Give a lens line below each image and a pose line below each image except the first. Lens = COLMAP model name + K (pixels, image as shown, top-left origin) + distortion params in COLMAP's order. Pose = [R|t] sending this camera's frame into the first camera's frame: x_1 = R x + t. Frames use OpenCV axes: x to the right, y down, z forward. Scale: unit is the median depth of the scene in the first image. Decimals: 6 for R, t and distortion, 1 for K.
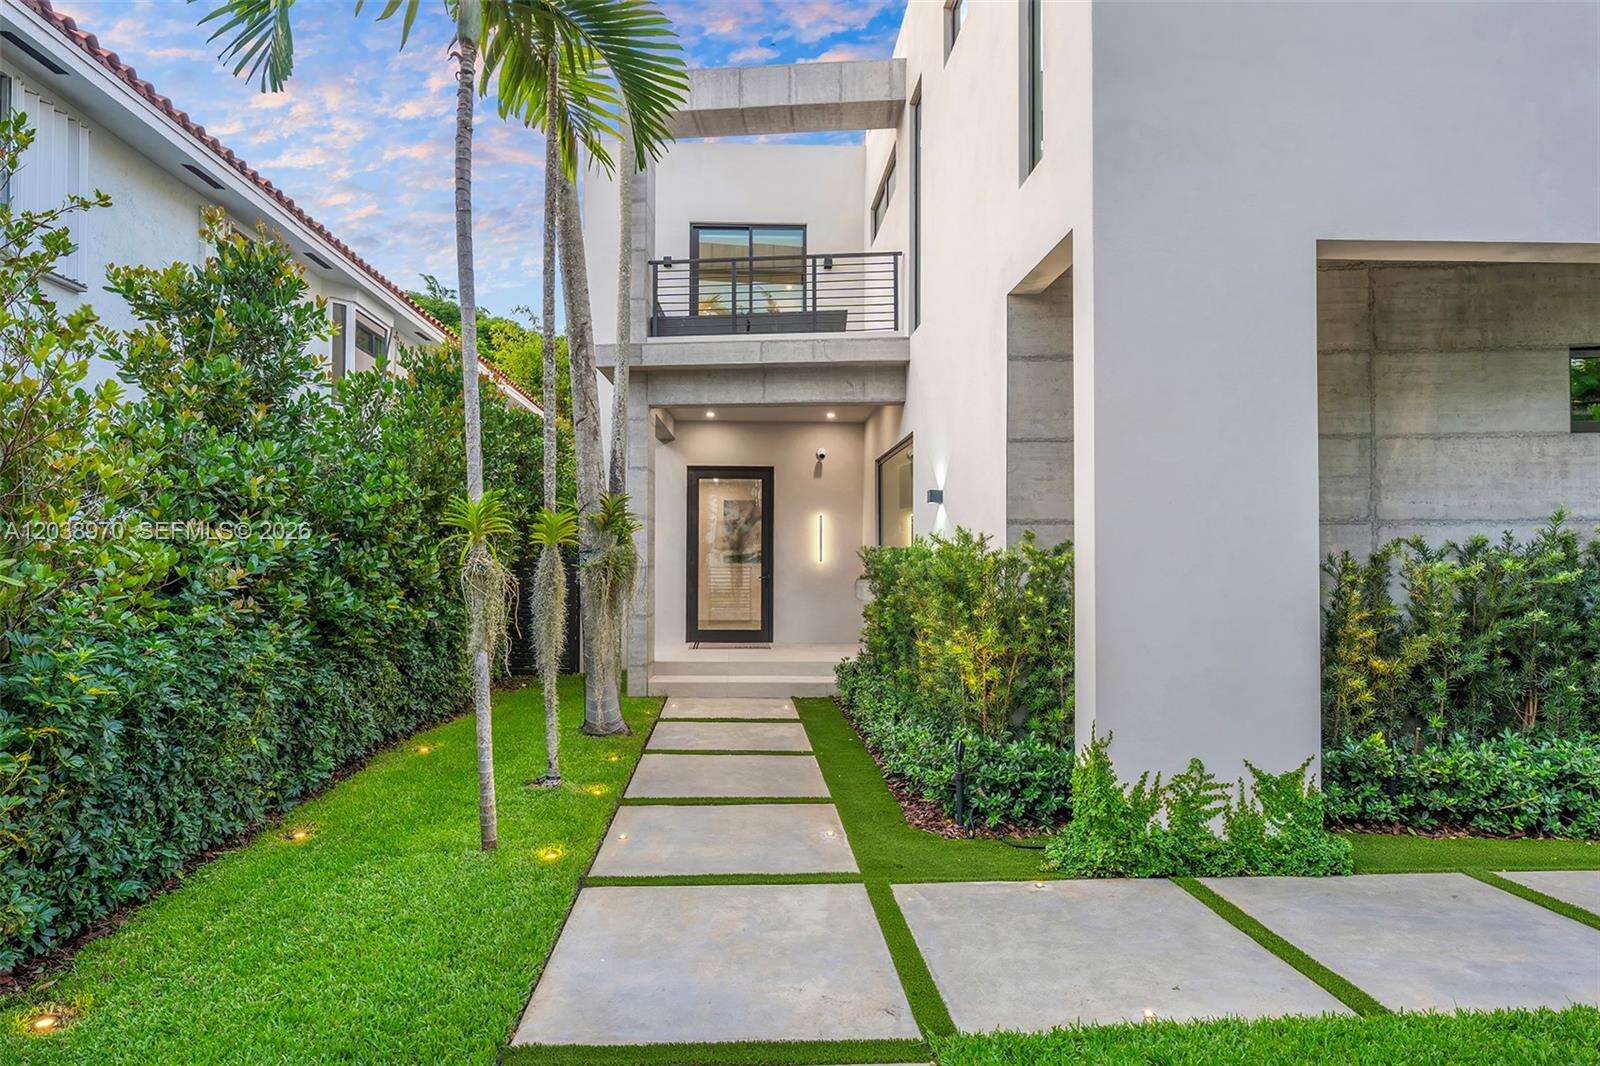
lens RADIAL K [[868.9, 0, 796.8], [0, 868.9, 549.4], [0, 0, 1]] dist [0.001145, 0.000443]
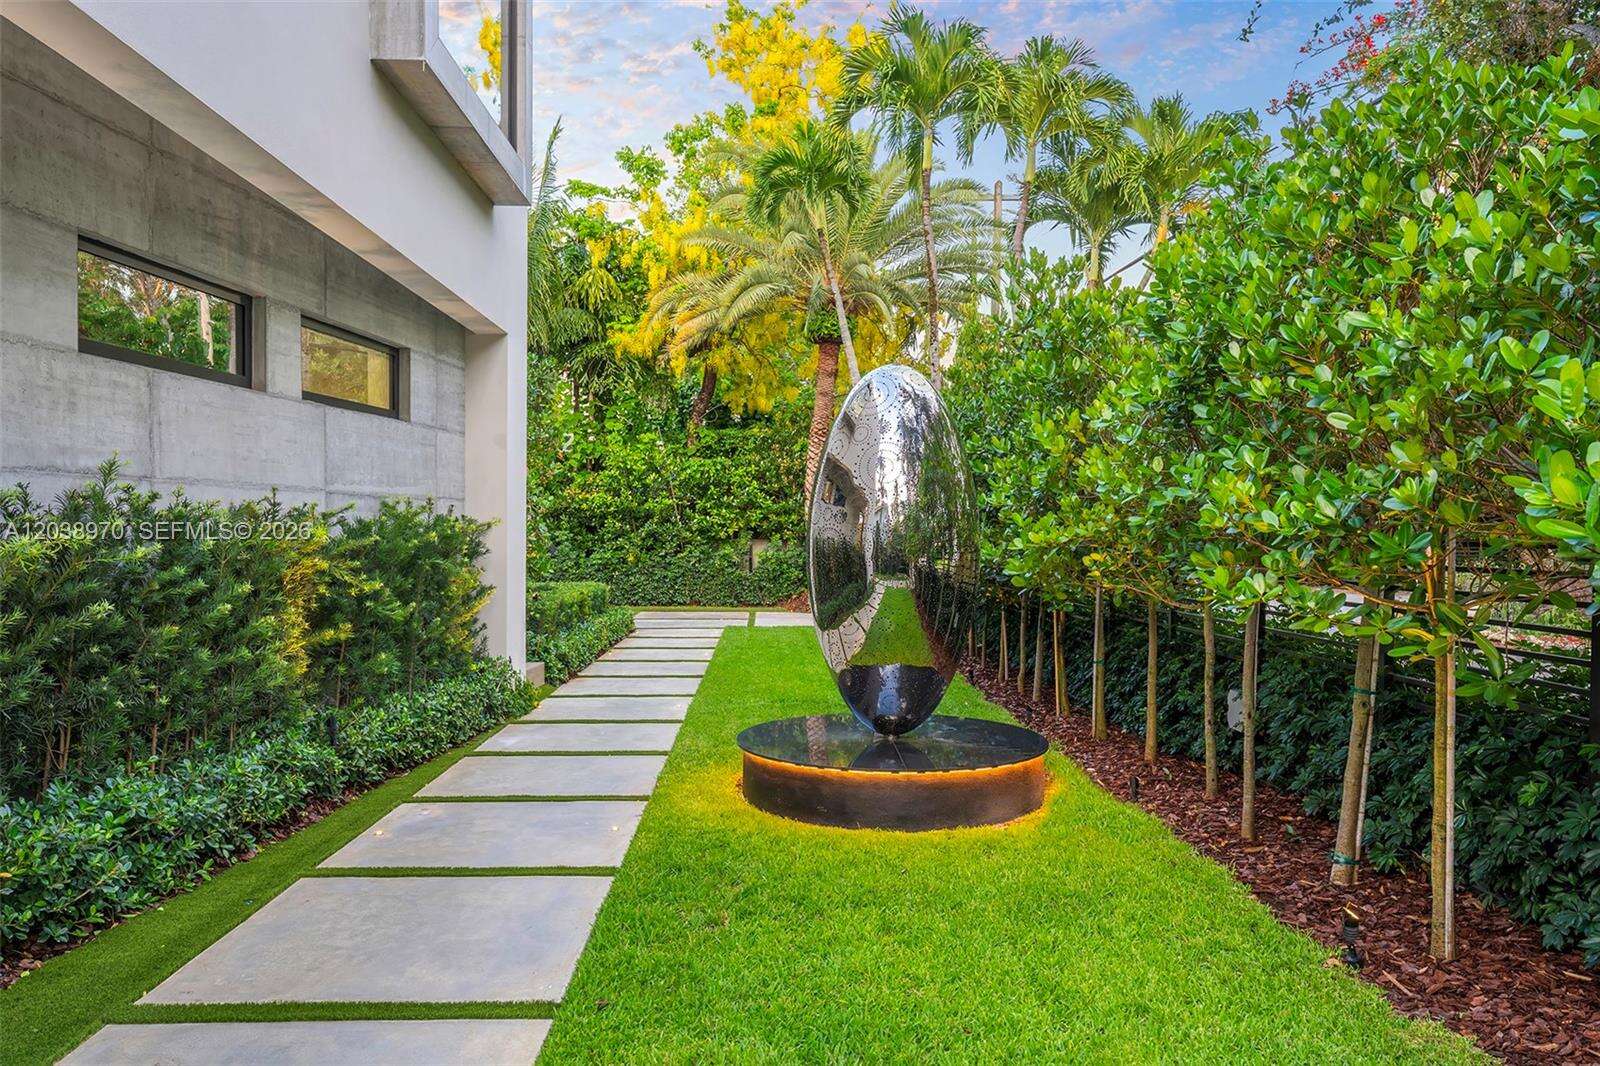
lens RADIAL K [[1096.3, 0, 618.0], [0, 1096.3, 550.6], [0, 0, 1]] dist [0.005123, 0.001995]
pose [[0.020312, -0.024672, 0.999489, -0.016186], [-0.025770, 0.999350, 0.025193, -0.003207], [-0.999462, -0.026269, 0.019663, 0.477799]]
